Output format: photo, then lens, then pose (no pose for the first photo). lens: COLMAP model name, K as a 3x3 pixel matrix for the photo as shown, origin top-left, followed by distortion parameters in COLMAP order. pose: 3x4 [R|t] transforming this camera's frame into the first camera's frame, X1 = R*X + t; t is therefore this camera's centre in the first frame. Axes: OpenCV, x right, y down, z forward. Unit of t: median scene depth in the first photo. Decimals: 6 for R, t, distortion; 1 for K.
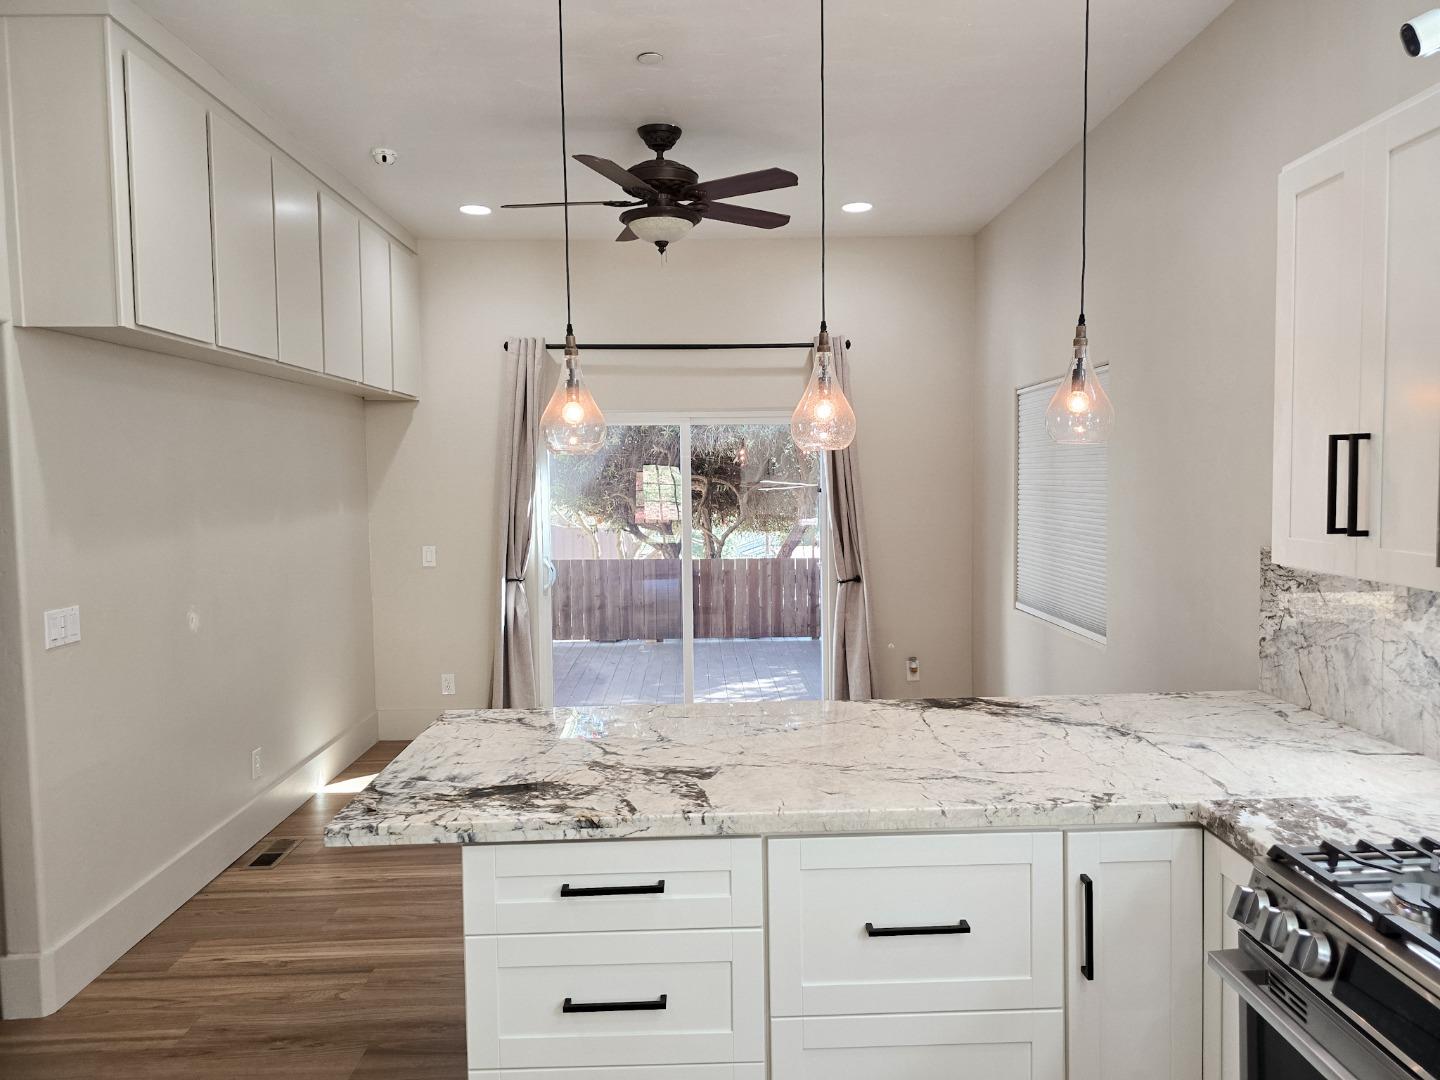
lens RADIAL K [[967.5, 0, 720.0], [0, 967.5, 540.0], [0, 0, 1]] dist [0.001465, -0.001844]
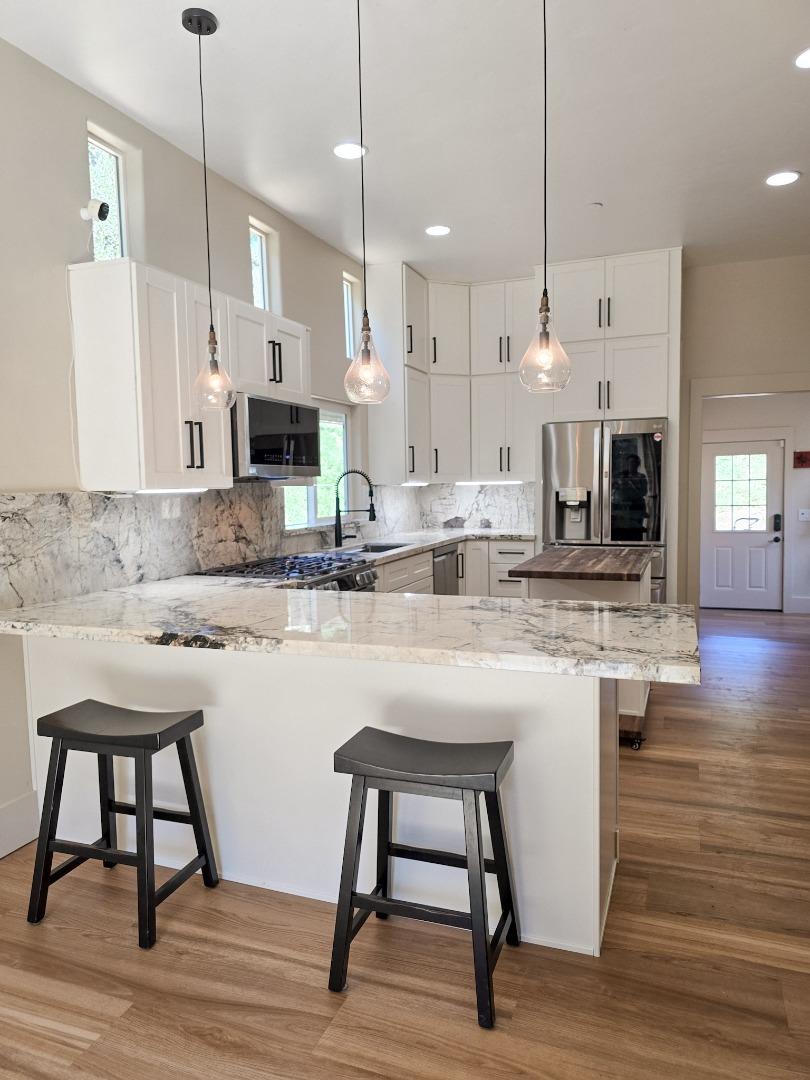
lens RADIAL K [[725.7, 0, 405.0], [0, 725.7, 540.0], [0, 0, 1]] dist [0.001465, -0.001844]
pose [[-0.924768, 0.001631, 0.380527, -0.347604], [0.058915, 0.988547, 0.138939, -0.037496], [-0.375942, 0.150905, -0.914273, 1.986333]]
